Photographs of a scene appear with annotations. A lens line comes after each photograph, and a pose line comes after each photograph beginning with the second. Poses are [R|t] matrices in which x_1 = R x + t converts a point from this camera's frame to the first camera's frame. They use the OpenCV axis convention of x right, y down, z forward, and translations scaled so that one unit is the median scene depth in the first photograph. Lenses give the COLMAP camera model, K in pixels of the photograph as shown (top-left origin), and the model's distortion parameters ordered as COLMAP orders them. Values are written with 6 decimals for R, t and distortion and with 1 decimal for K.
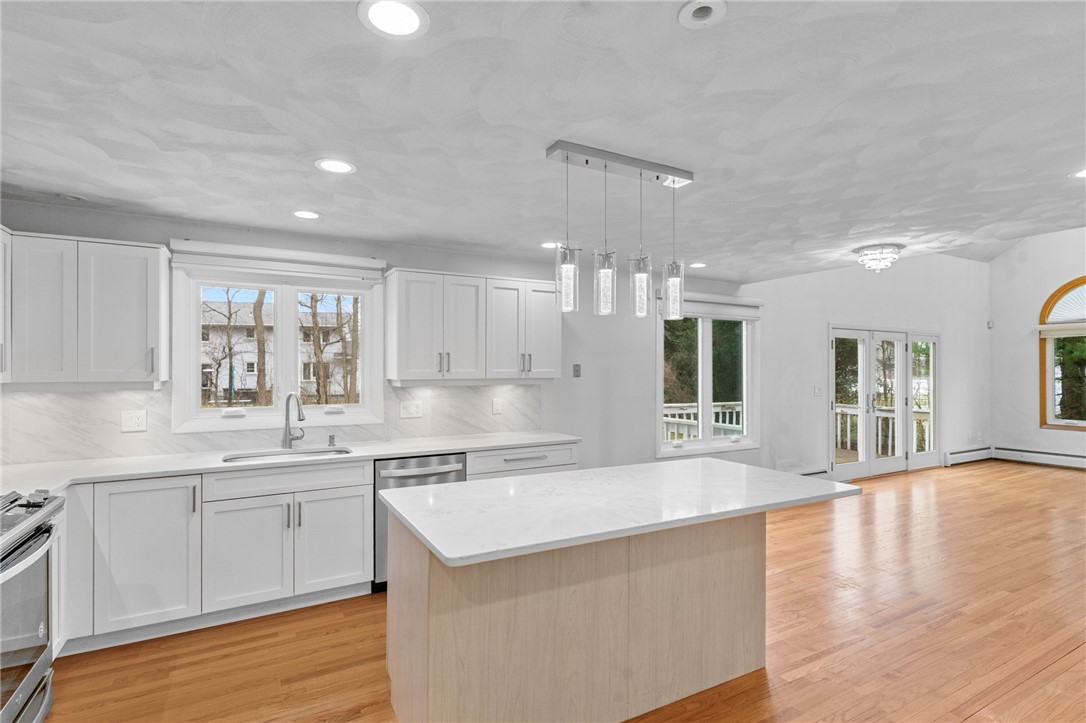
lens RADIAL K [[529.9, 0, 542.5], [0, 529.9, 369.8], [0, 0, 1]] dist [0.005206, 0.000021]
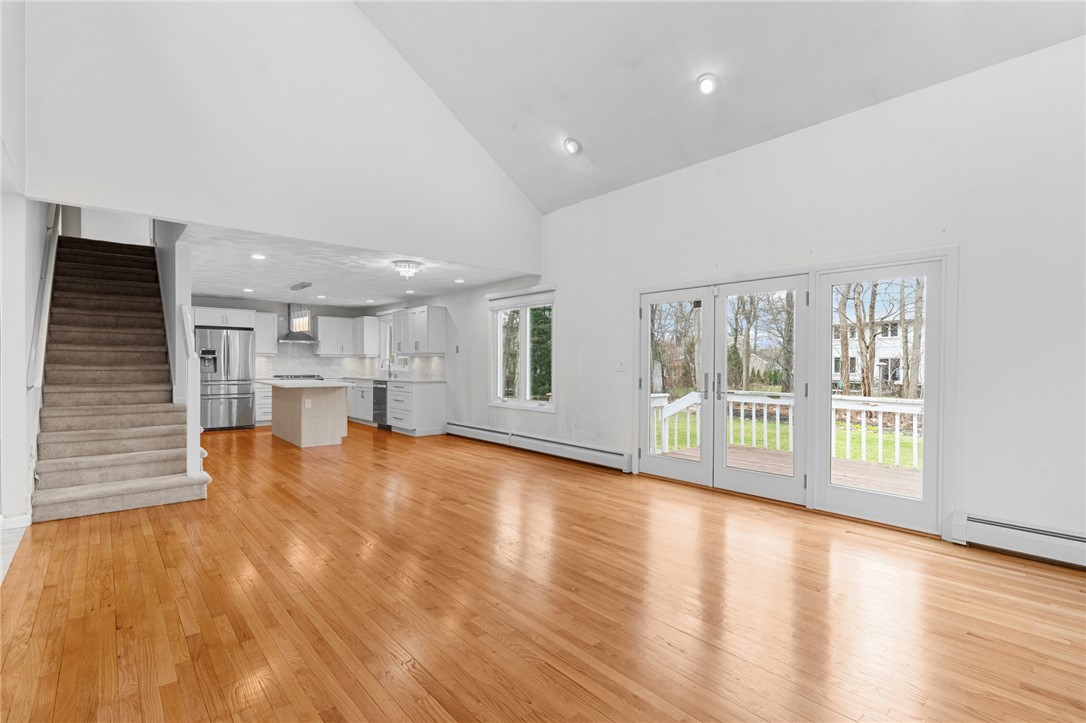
lens RADIAL K [[516.2, 0, 541.4], [0, 516.2, 366.0], [0, 0, 1]] dist [0.002529, -0.000225]
pose [[0.199160, 0.003928, -0.979959, 1.788842], [-0.007024, 0.999972, 0.002581, 0.050586], [0.979942, 0.006369, 0.199182, 0.896758]]
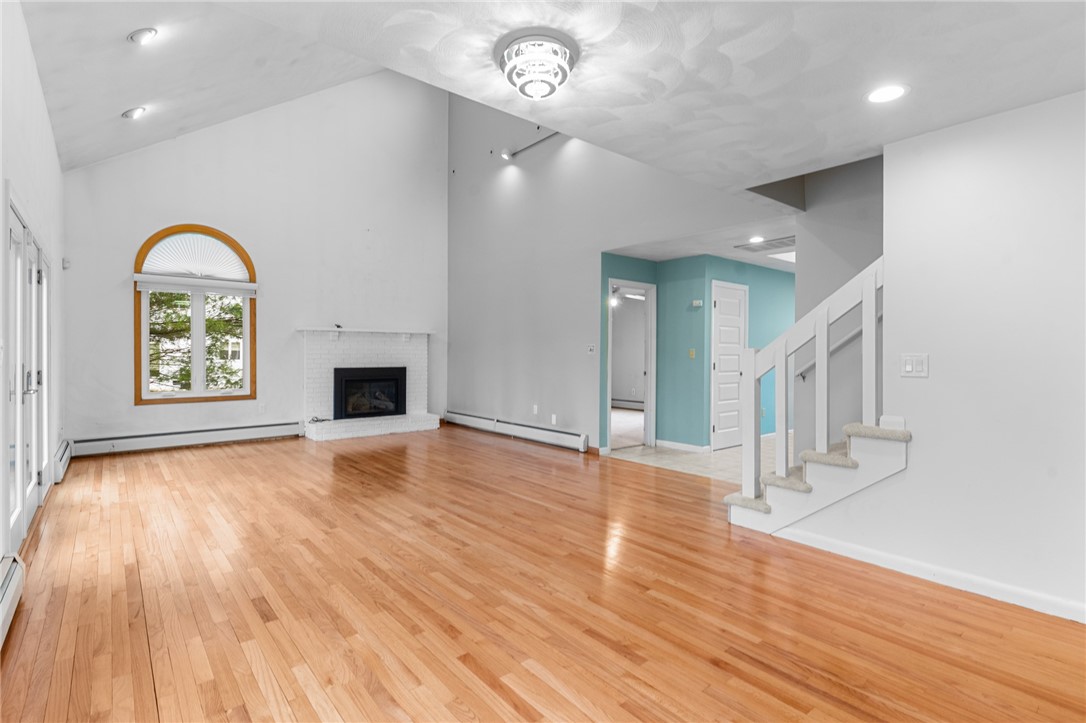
lens RADIAL K [[521.8, 0, 542.9], [0, 521.8, 355.2], [0, 0, 1]] dist [0.002889, -0.000116]
pose [[-0.186417, -0.006059, 0.982452, 0.108071], [-0.002755, 0.999980, 0.005645, 0.048423], [-0.982467, -0.001655, -0.186430, 0.900087]]
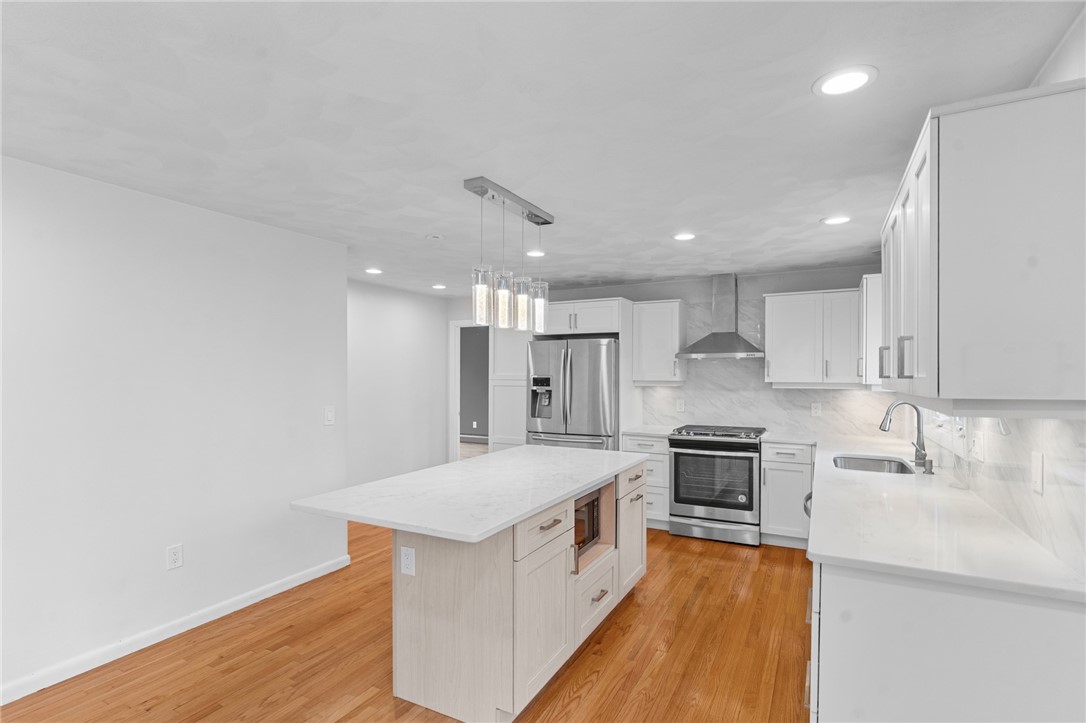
lens RADIAL K [[529.9, 0, 546.7], [0, 529.9, 376.6], [0, 0, 1]] dist [0.002111, 0.000198]
pose [[-0.835850, -0.001648, -0.548956, 0.365946], [-0.004696, 0.999980, 0.004149, 0.001198], [0.548938, 0.006045, -0.835841, 0.993926]]
